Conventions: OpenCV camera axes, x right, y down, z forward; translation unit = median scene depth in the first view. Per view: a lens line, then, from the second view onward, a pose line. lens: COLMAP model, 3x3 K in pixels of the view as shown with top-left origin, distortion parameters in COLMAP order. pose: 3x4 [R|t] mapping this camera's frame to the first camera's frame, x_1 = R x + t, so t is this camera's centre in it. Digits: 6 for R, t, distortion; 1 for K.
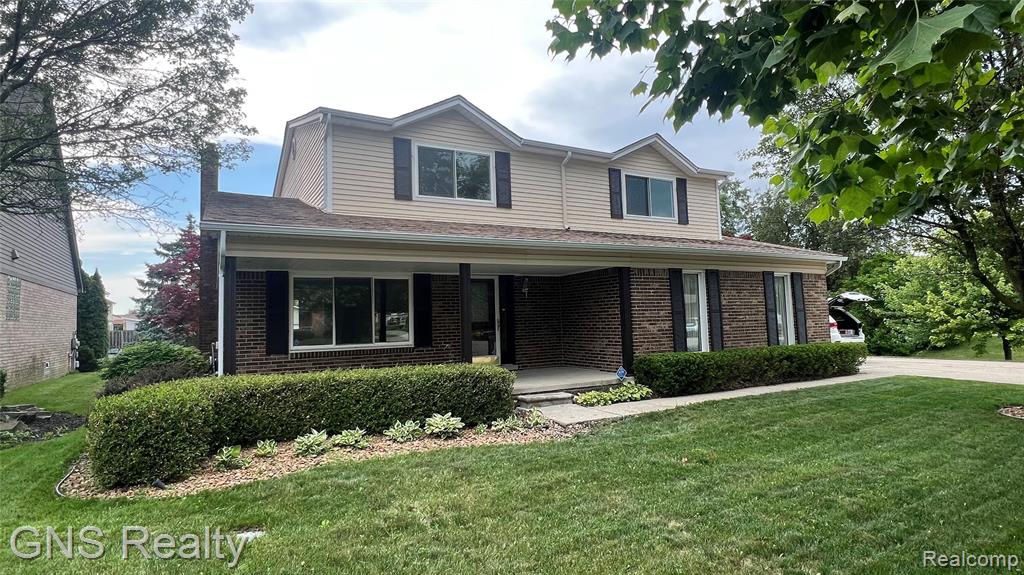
lens RADIAL K [[537.5, 0, 509.2], [0, 537.5, 285.5], [0, 0, 1]] dist [-0.001548, 0.000074]
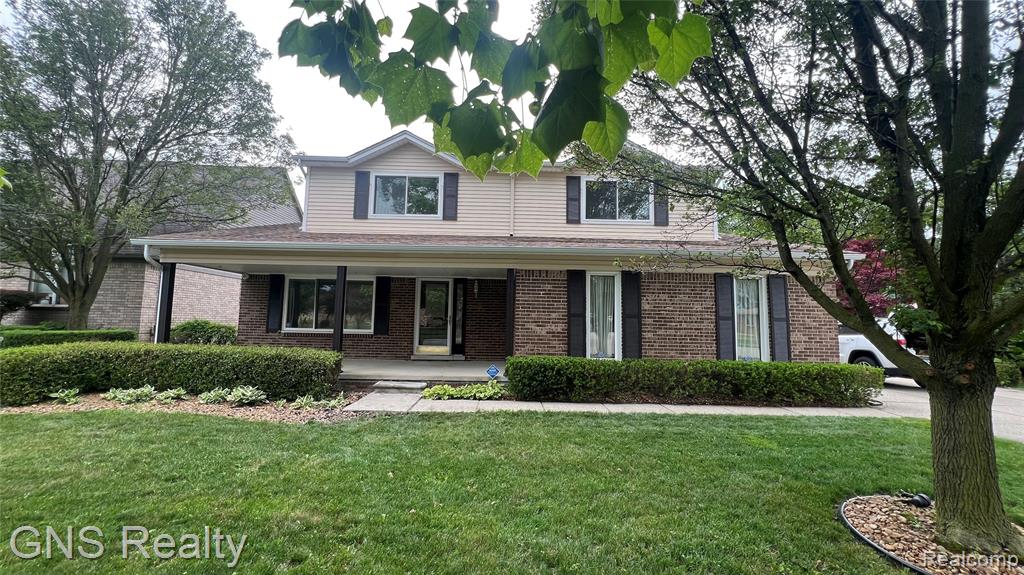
lens RADIAL K [[411.5, 0, 511.4], [0, 411.5, 284.9], [0, 0, 1]] dist [0.000399, -0.000123]
pose [[0.882468, 0.005589, -0.470338, 0.555894], [-0.013583, 0.999815, -0.013603, 0.007084], [0.470175, 0.018393, 0.882381, 0.291297]]
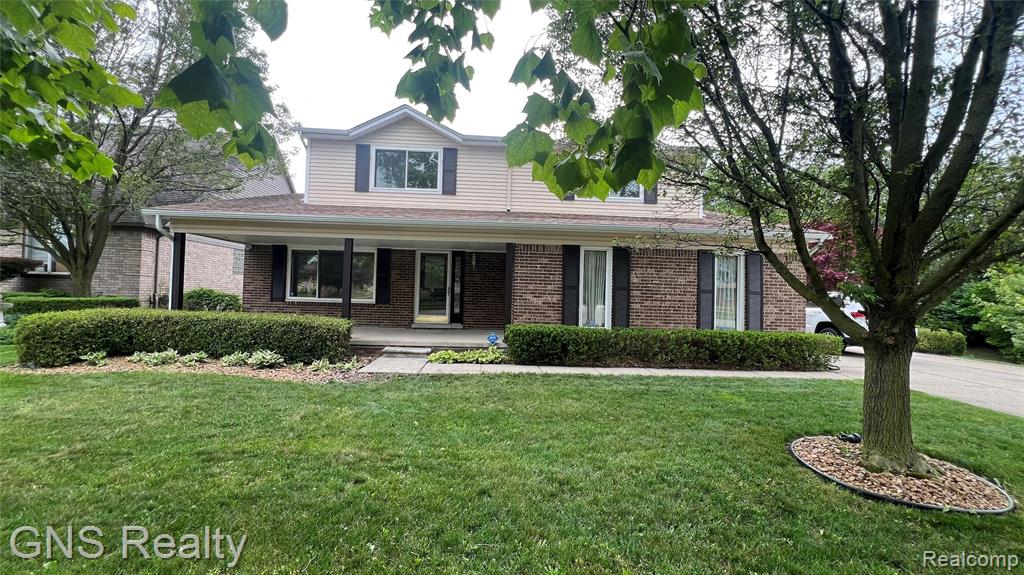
lens RADIAL K [[411.5, 0, 512.1], [0, 411.5, 285.2], [0, 0, 1]] dist [0.000399, -0.000123]
pose [[0.899449, 0.046513, -0.434543, 0.555804], [-0.025569, 0.998218, 0.053923, 0.005583], [0.436276, -0.037390, 0.899036, 0.234003]]
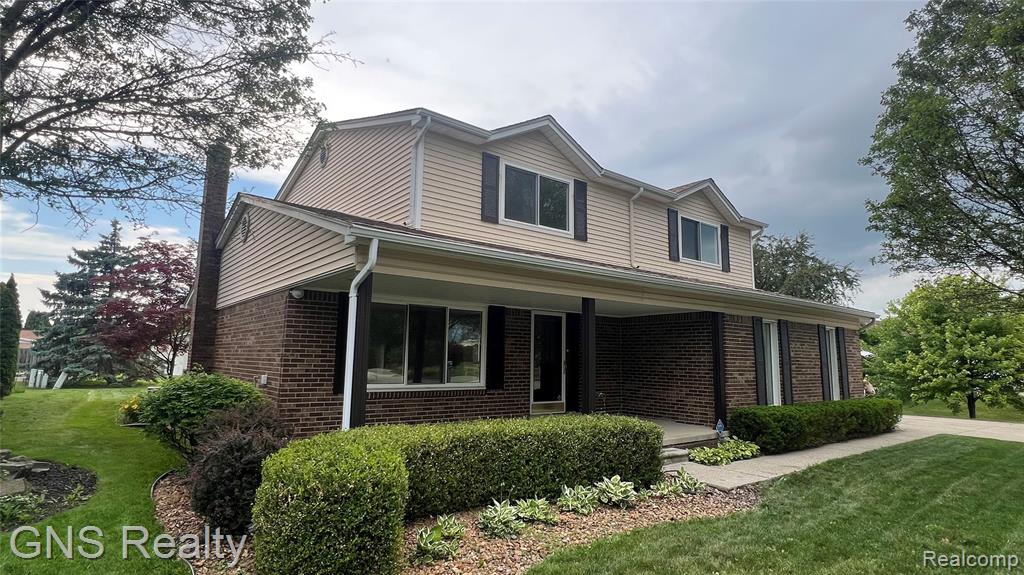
lens RADIAL K [[537.5, 0, 509.1], [0, 537.5, 287.3], [0, 0, 1]] dist [-0.001548, 0.000074]
pose [[0.985408, 0.066659, 0.156613, -0.283133], [-0.056265, 0.995966, -0.069897, 0.007874], [-0.160641, 0.060065, 0.985184, 0.120270]]
